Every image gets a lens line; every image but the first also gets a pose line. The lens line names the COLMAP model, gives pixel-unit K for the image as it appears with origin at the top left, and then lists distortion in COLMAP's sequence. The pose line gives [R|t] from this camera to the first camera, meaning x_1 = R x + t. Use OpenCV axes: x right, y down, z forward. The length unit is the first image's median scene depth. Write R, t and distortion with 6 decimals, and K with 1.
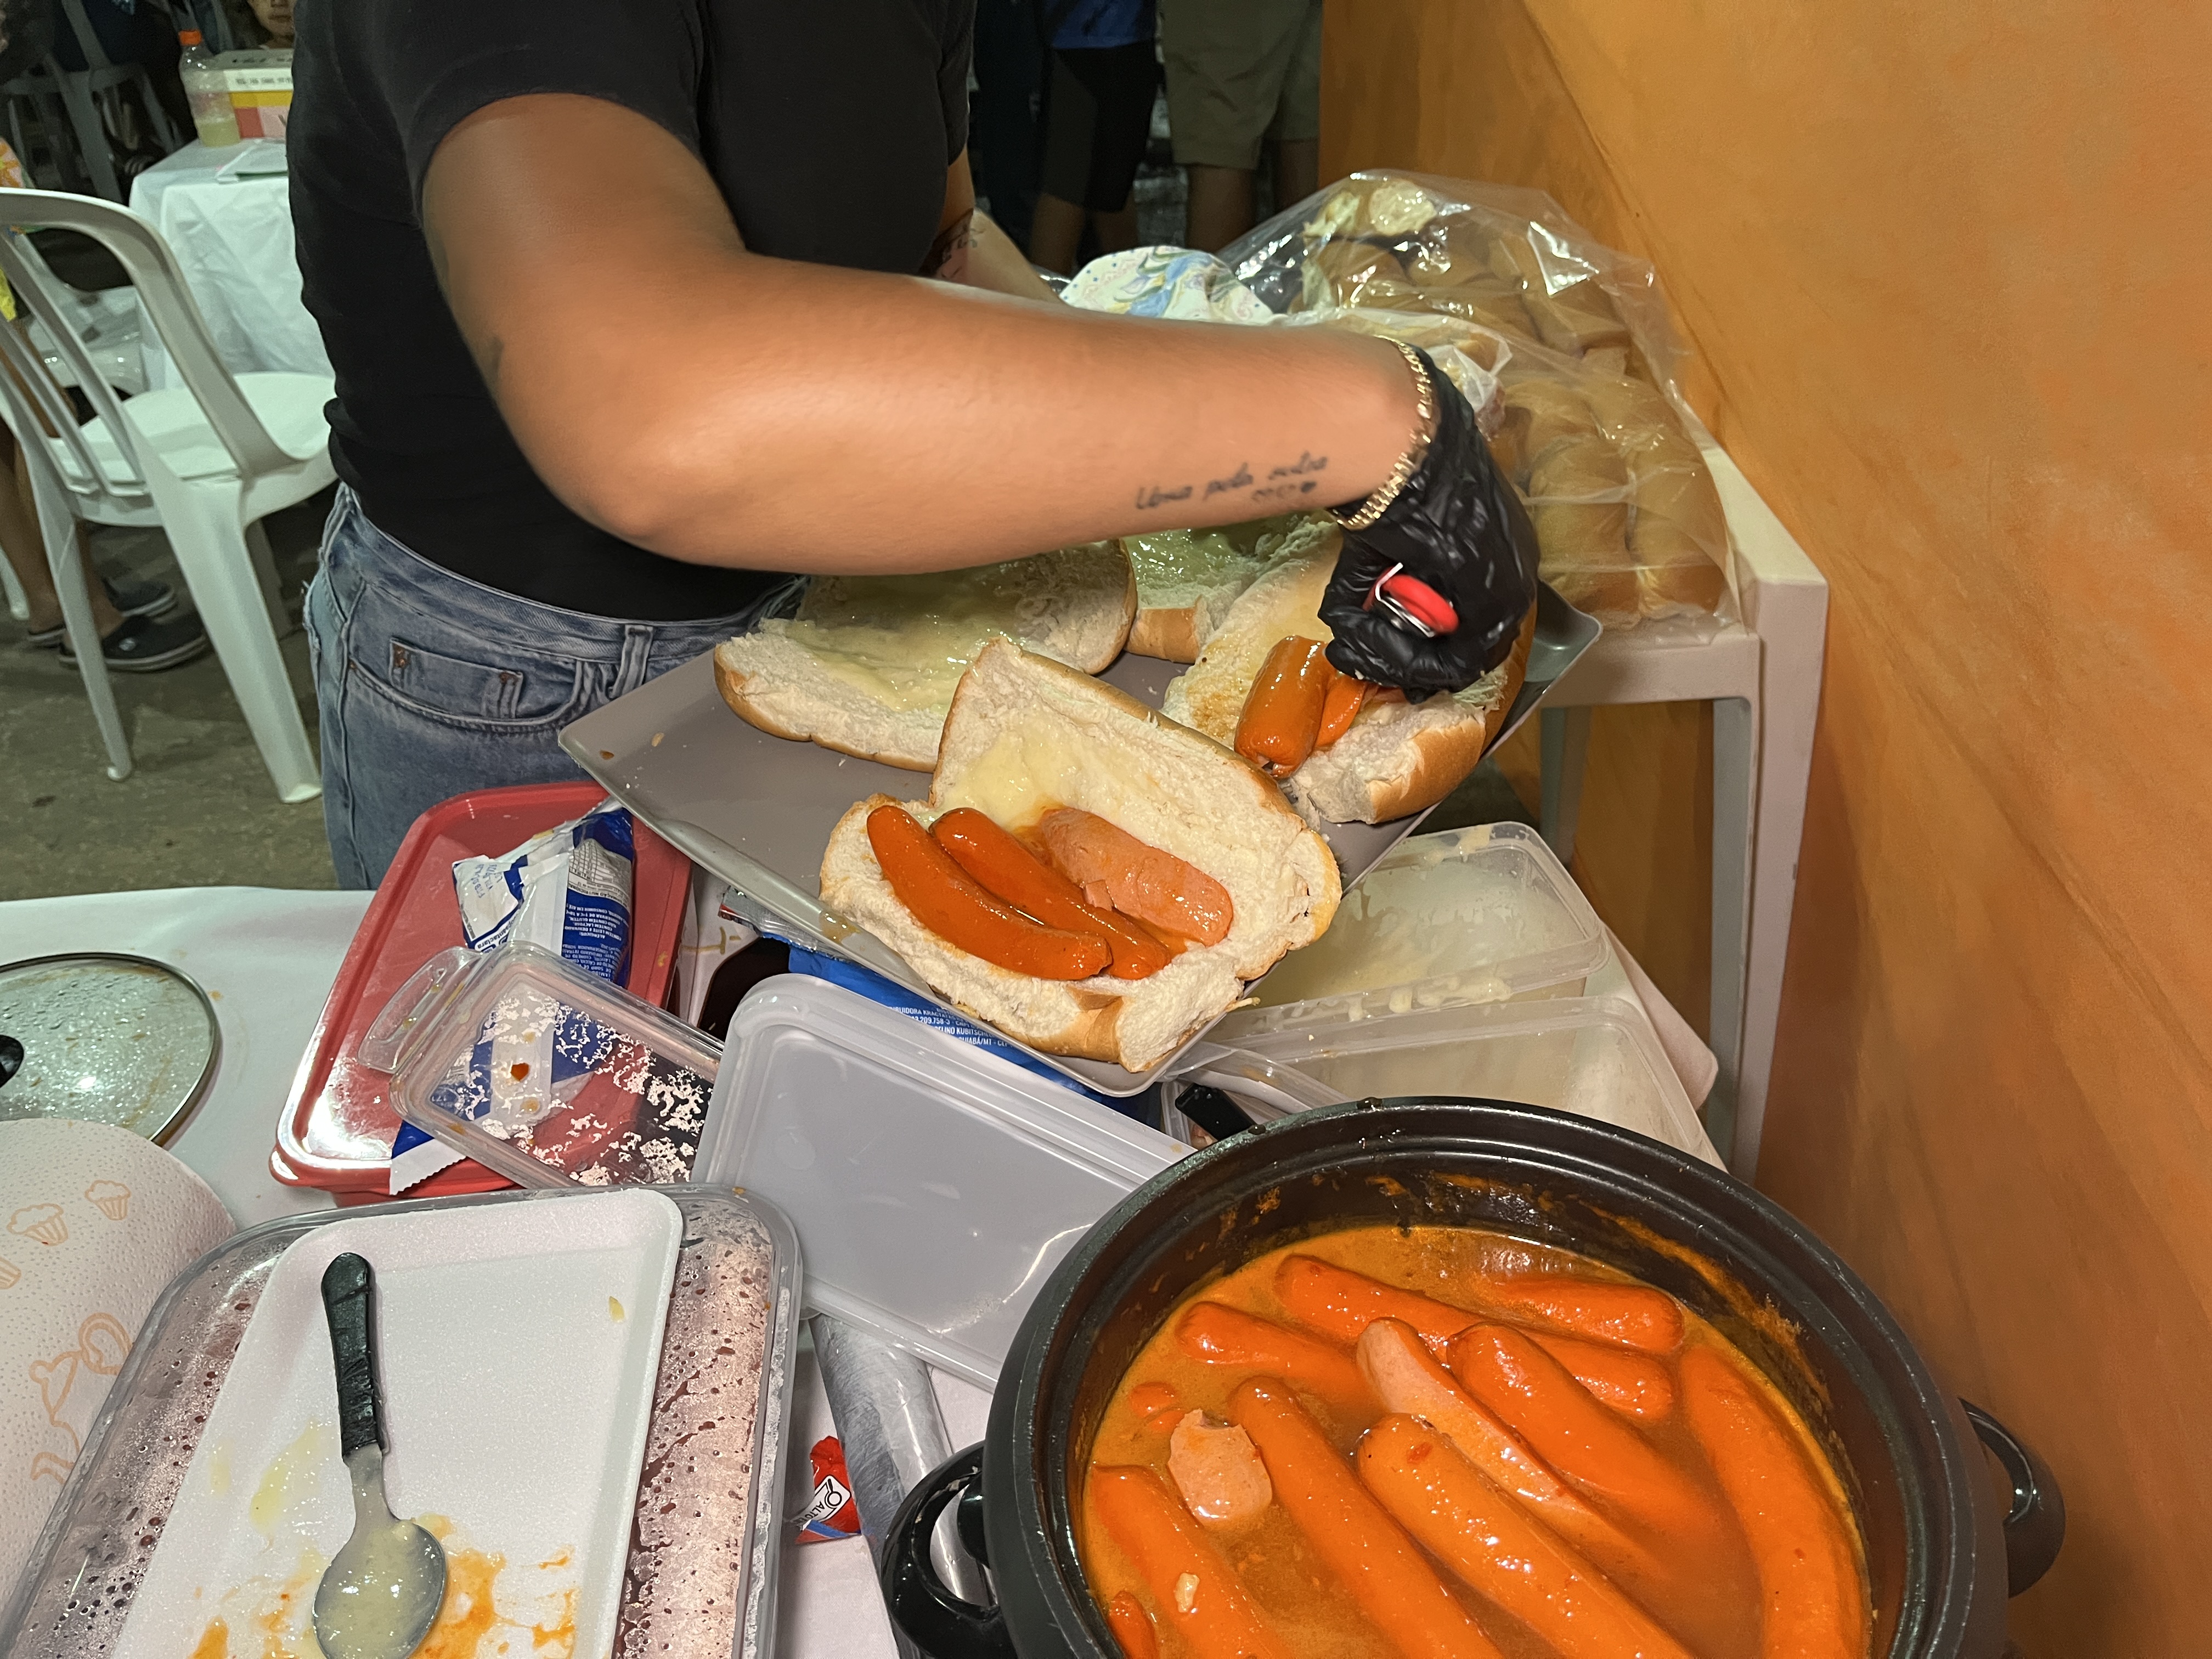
lens RADIAL K [[1691.4, 0, 1134.6], [0, 1691.4, 834.5], [0, 0, 1]] dist [0.088311, -0.139674]
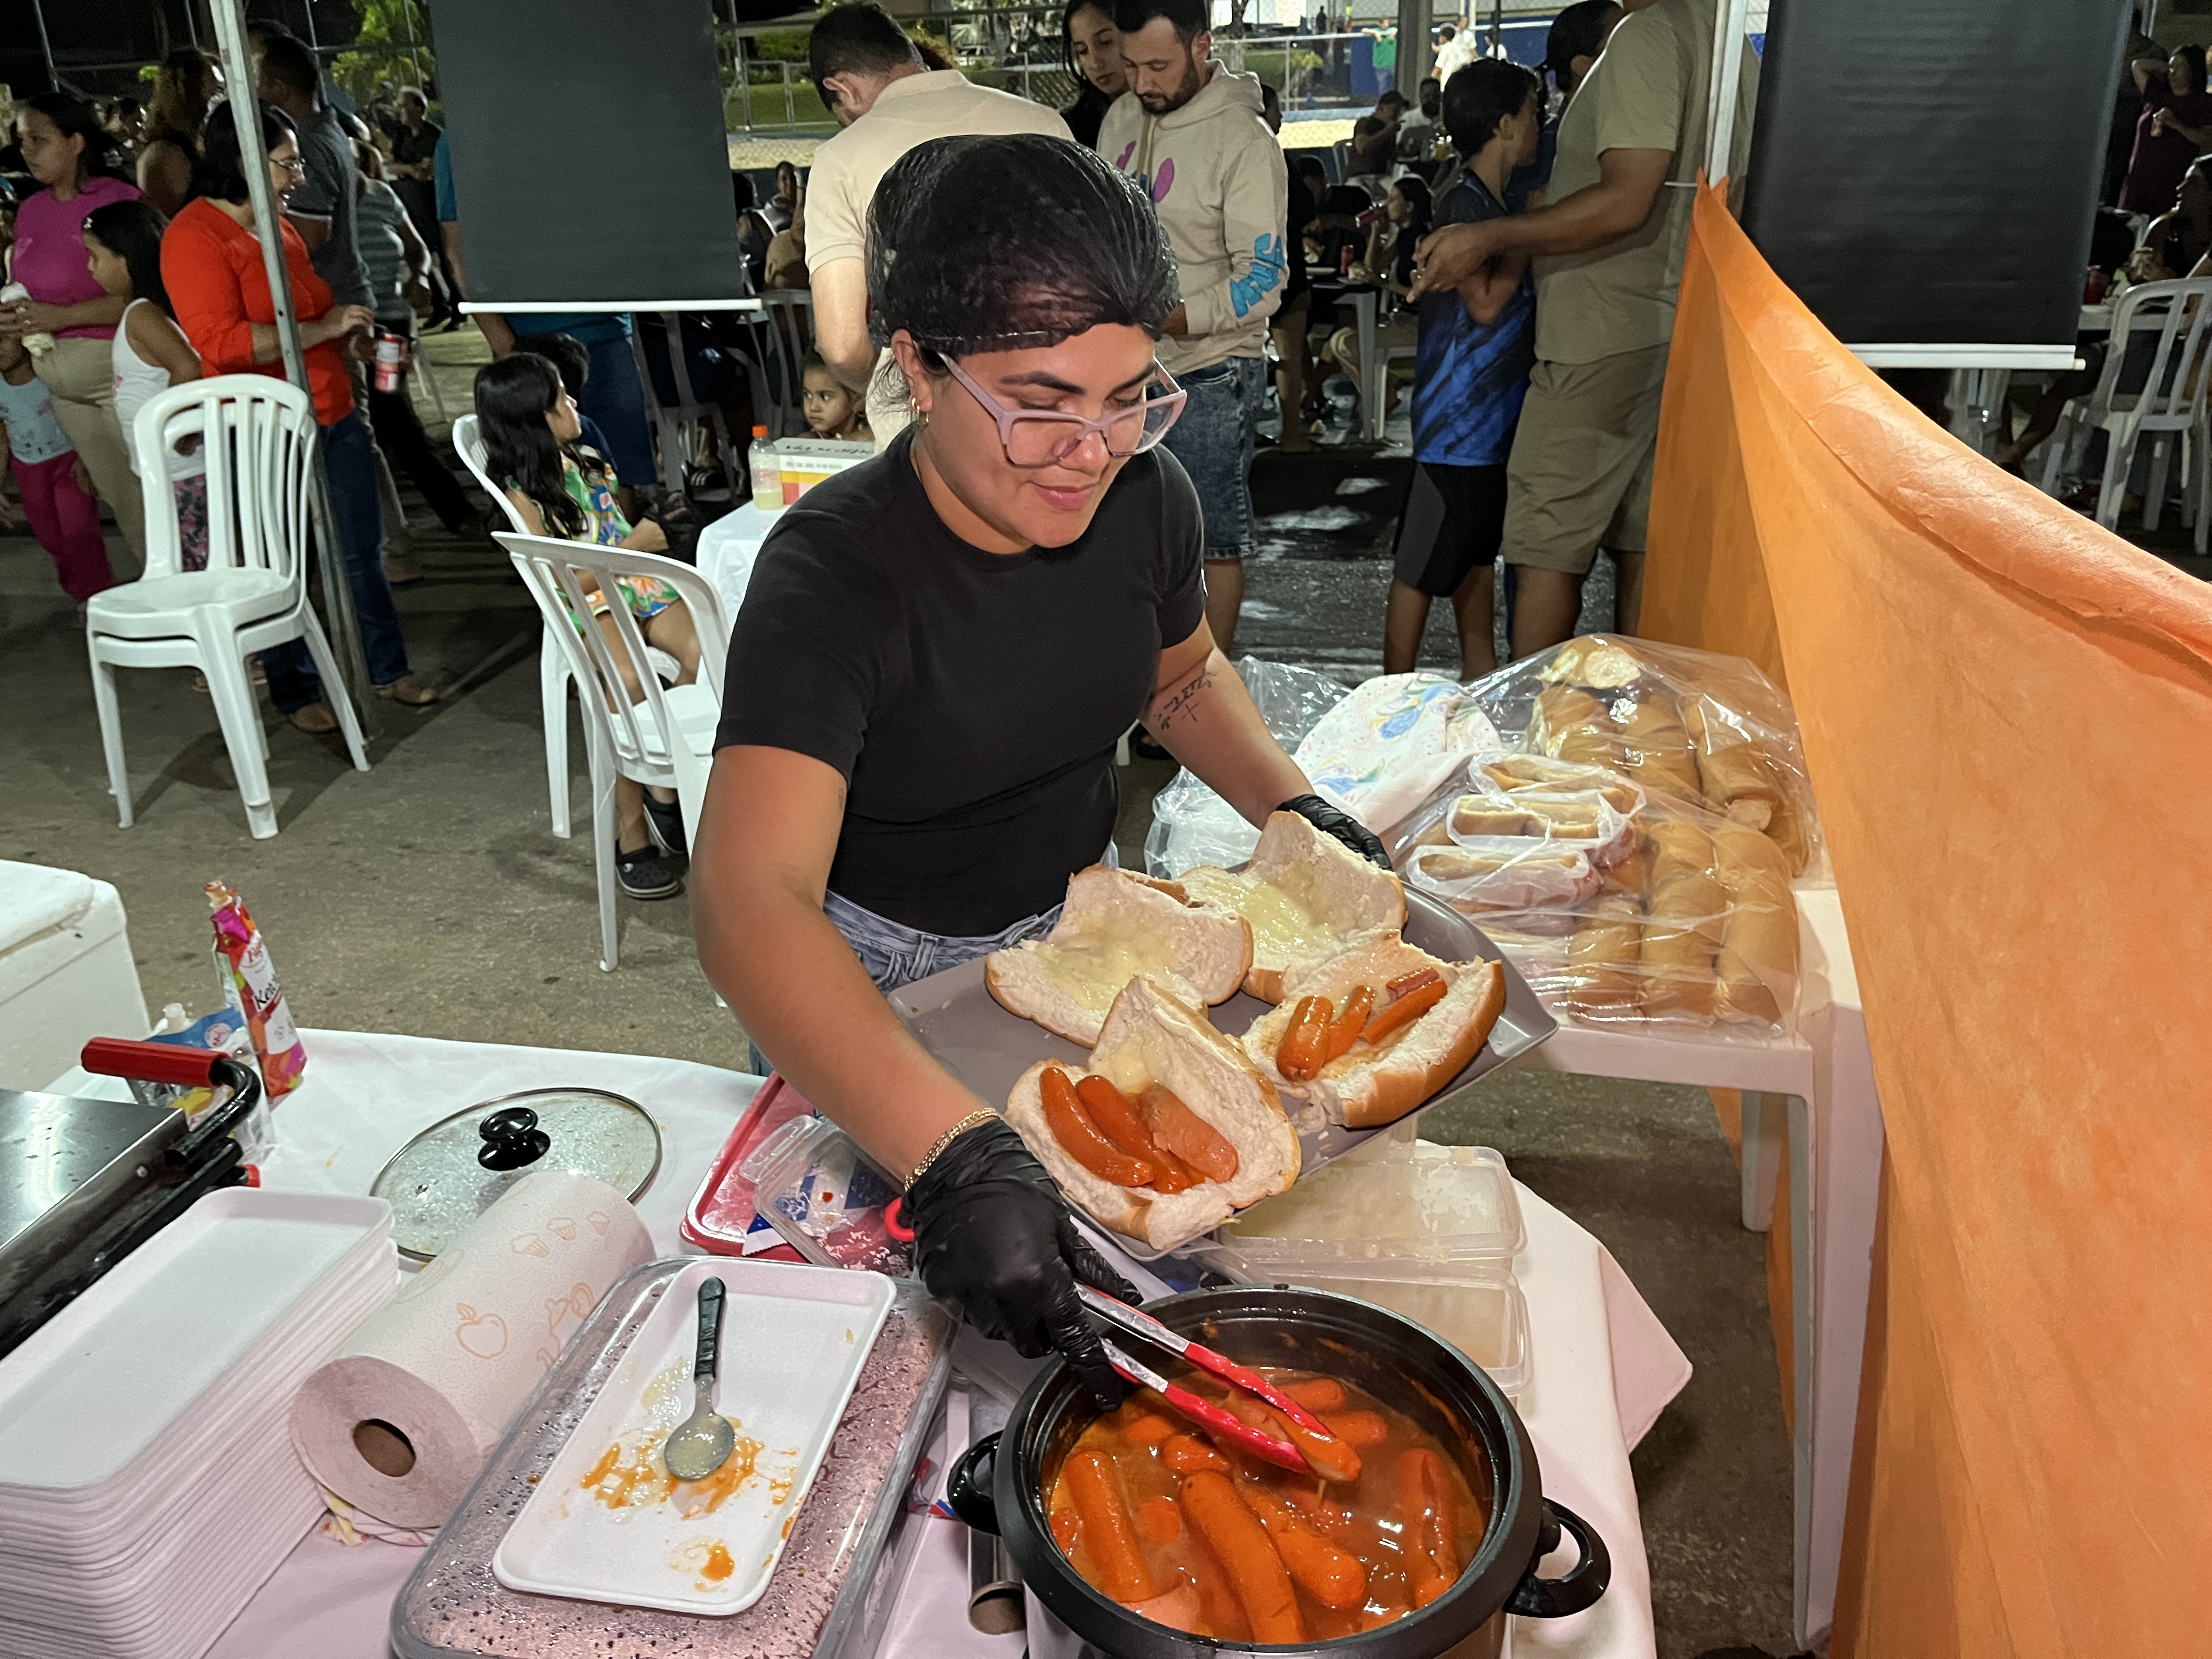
lens RADIAL K [[1865.1, 0, 1094.9], [0, 1865.1, 829.4], [0, 0, 1]] dist [0.058880, -0.113644]
pose [[0.956001, 0.117788, -0.268679, 0.315625], [-0.159618, 0.977271, -0.139513, 0.003261], [0.246139, 0.176261, 0.953073, -0.686036]]
